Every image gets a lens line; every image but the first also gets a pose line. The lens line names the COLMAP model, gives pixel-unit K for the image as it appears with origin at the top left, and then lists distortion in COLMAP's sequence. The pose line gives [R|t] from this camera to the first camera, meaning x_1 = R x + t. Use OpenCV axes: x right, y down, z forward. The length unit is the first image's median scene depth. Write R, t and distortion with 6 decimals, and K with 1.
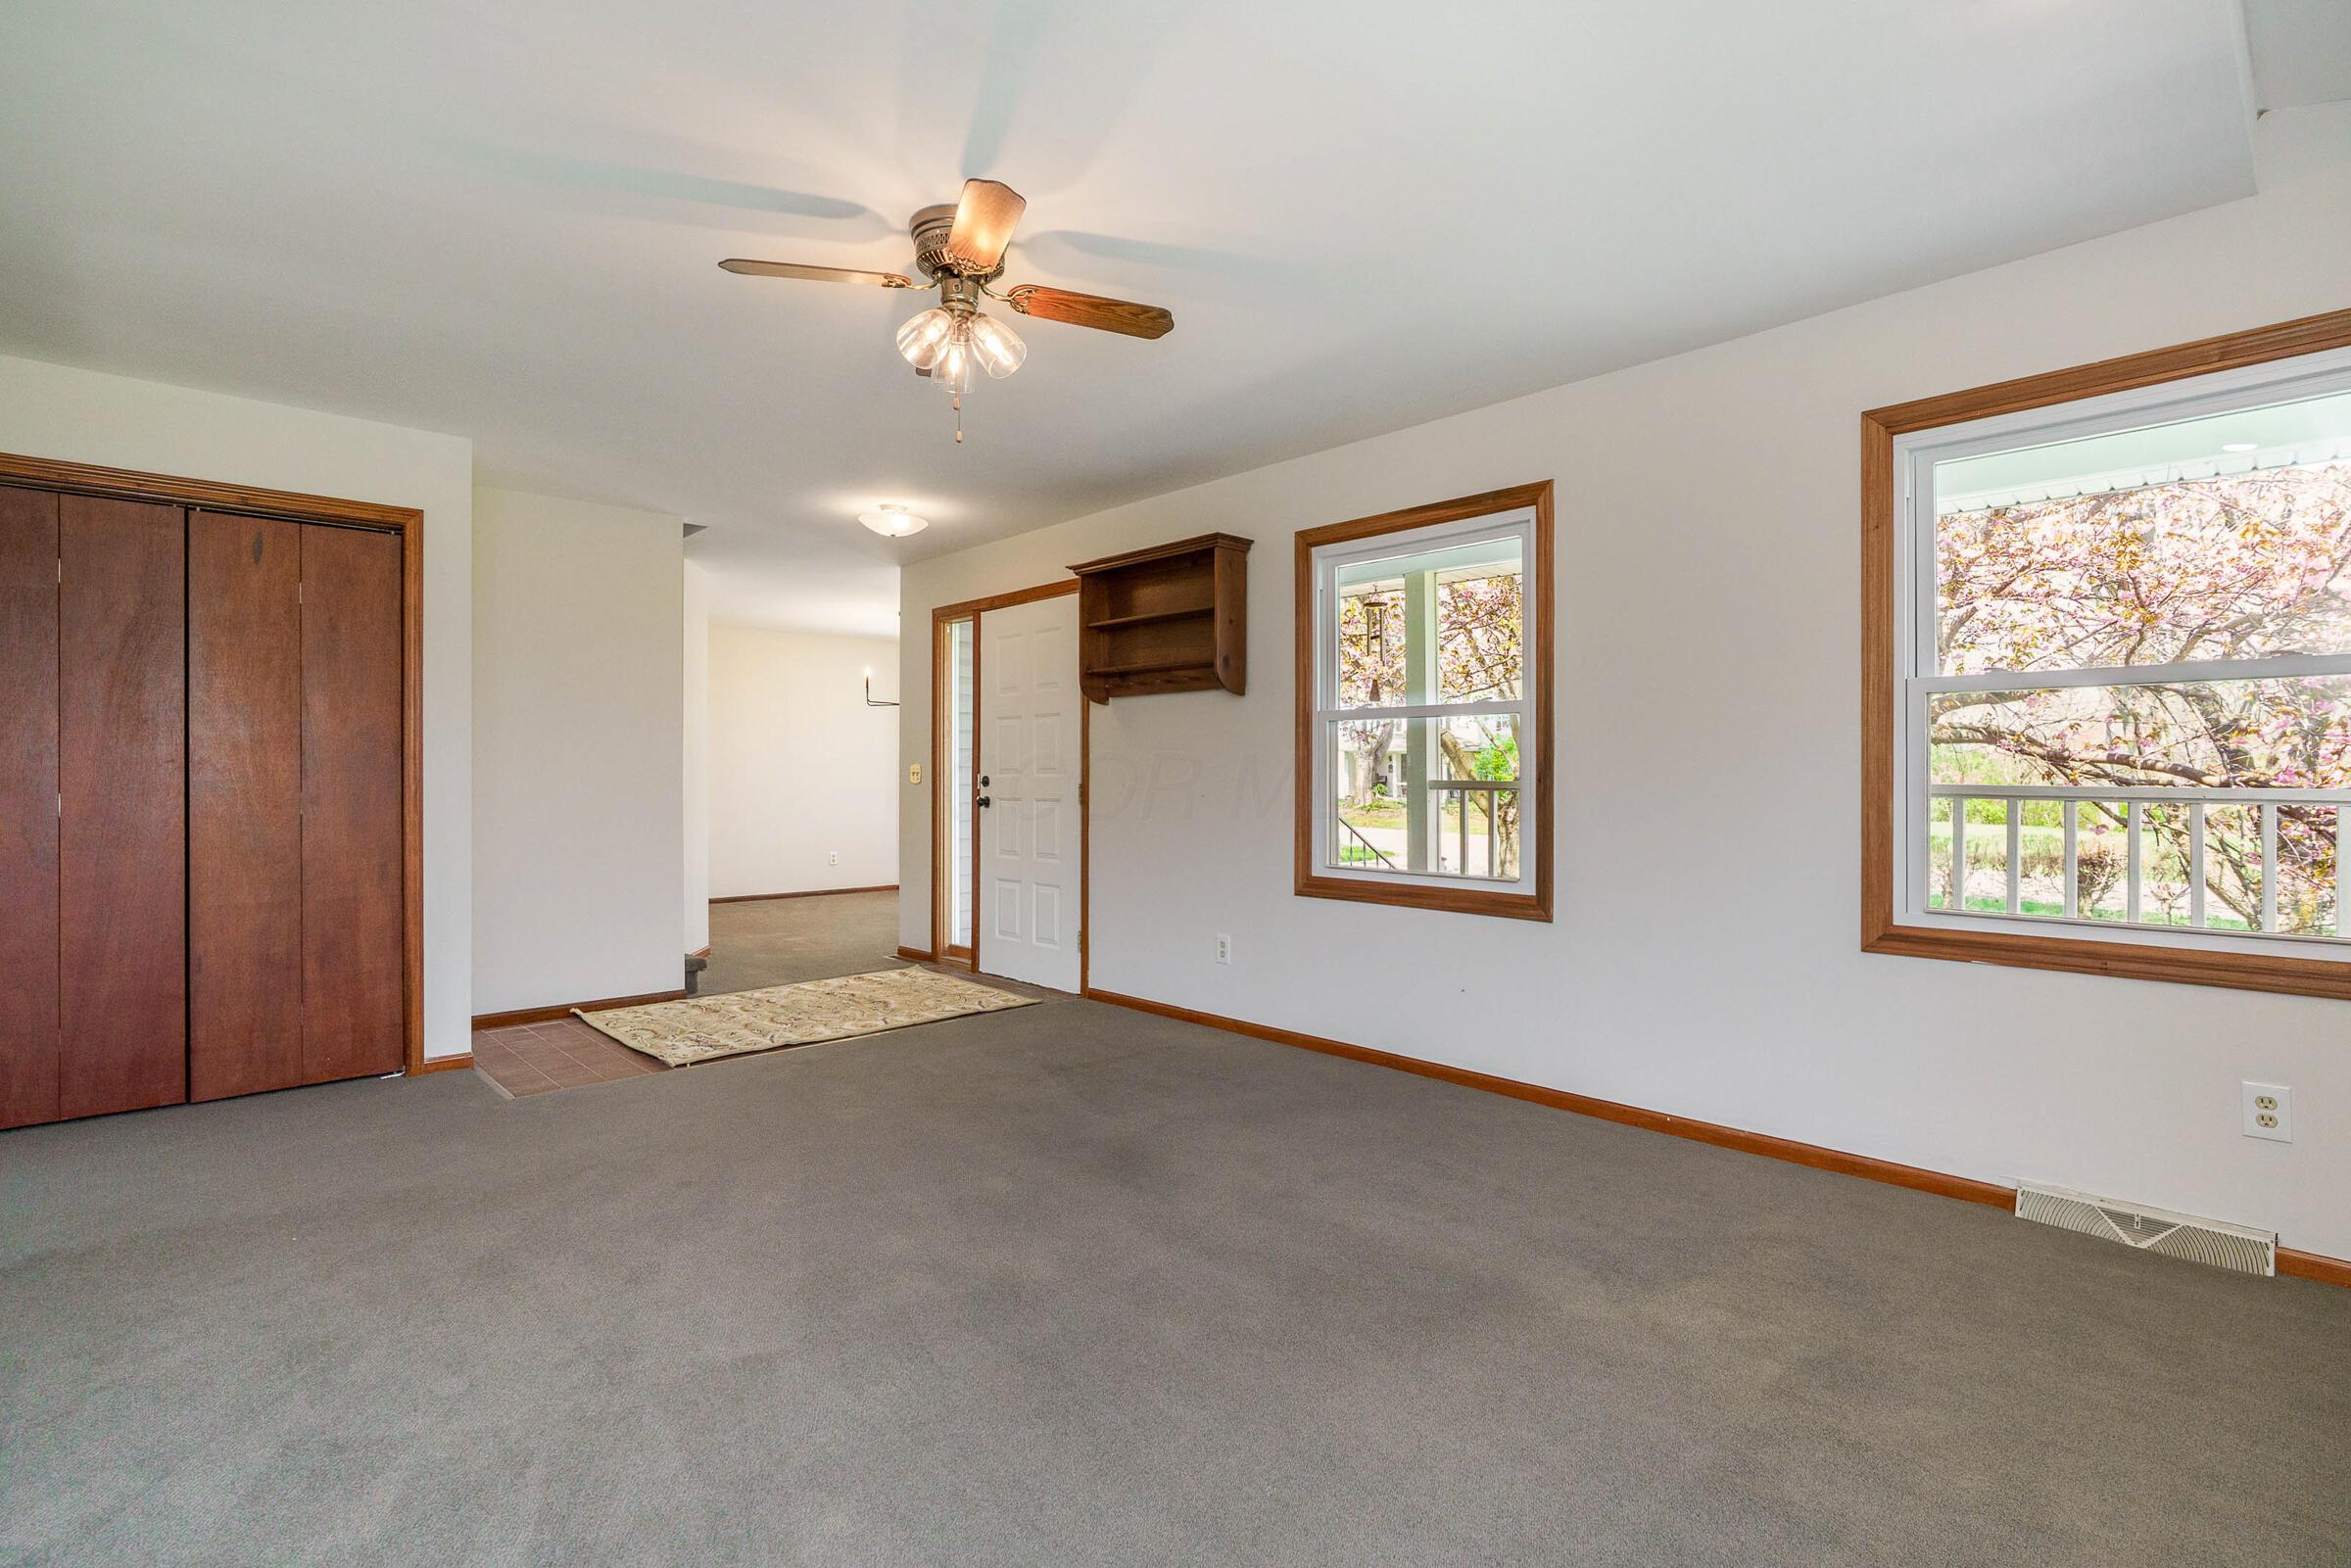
lens RADIAL K [[1155.1, 0, 1173.2], [0, 1155.1, 778.8], [0, 0, 1]] dist [-0.004093, 0.001045]
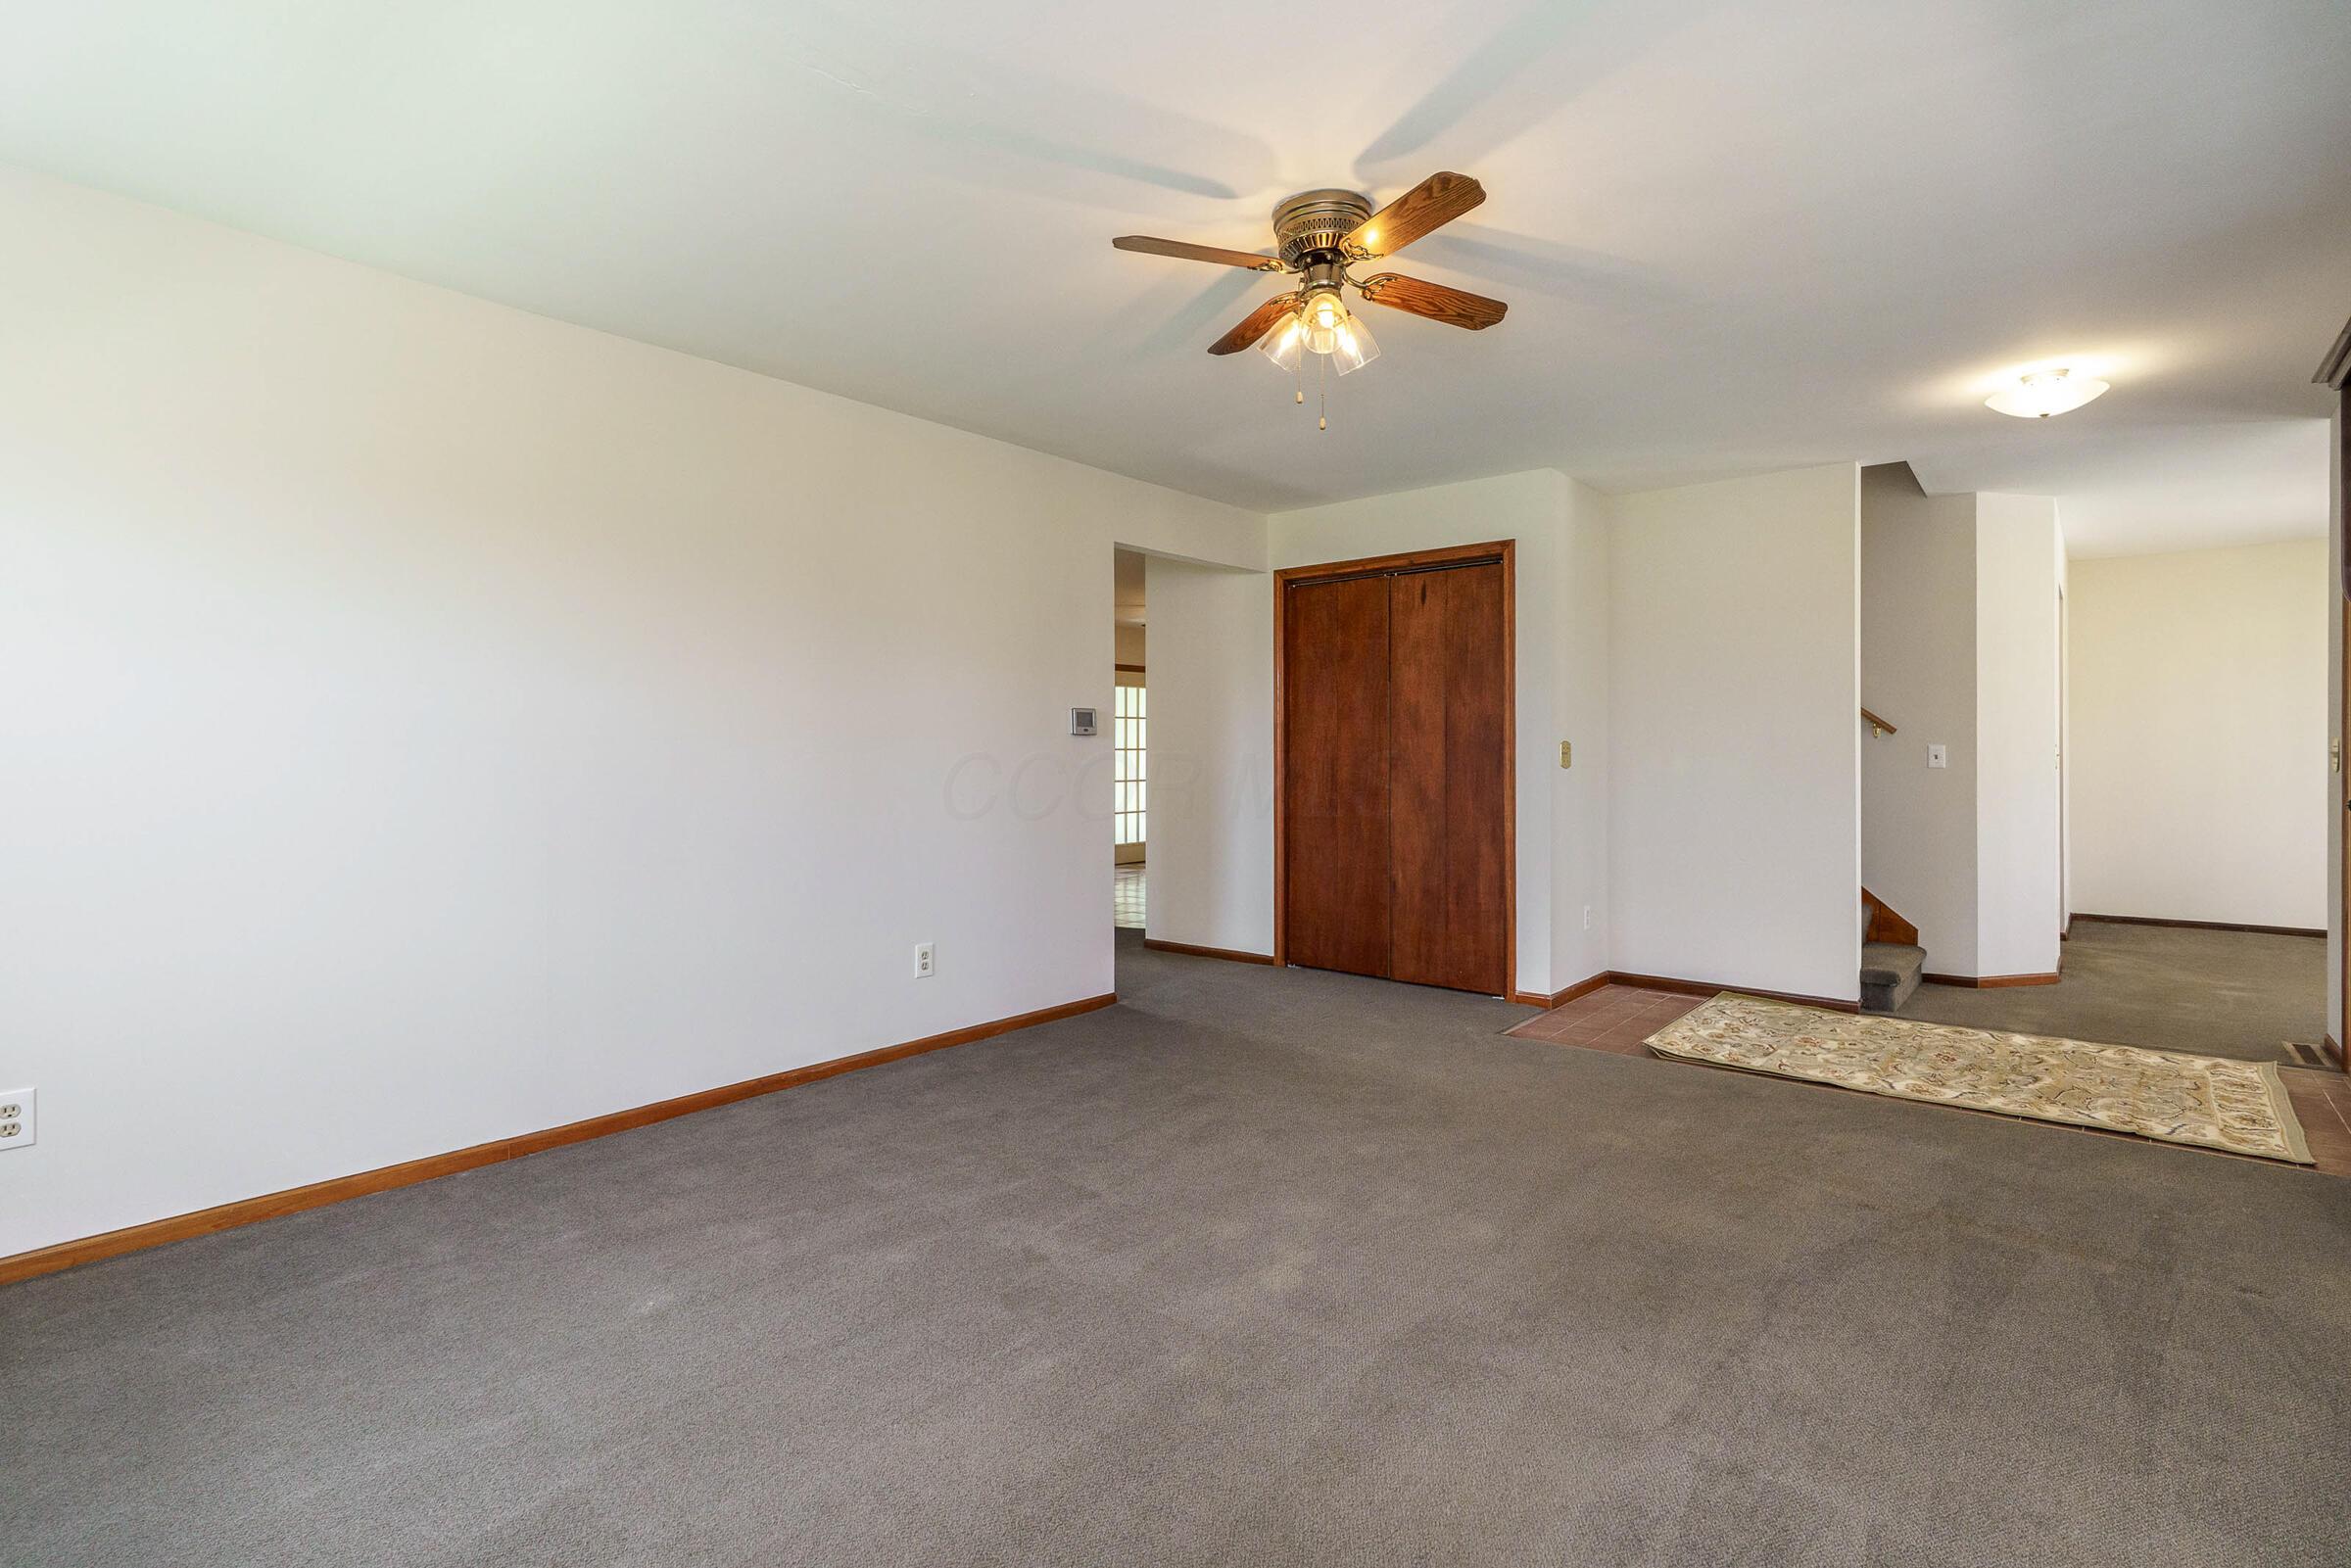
lens RADIAL K [[1155.1, 0, 1168.2], [0, 1155.1, 772.0], [0, 0, 1]] dist [-0.004093, 0.001045]
pose [[0.081569, 0.018656, -0.996493, 0.542107], [-0.004479, 0.999822, 0.018351, -0.008576], [0.996658, 0.002967, 0.081638, 0.546415]]
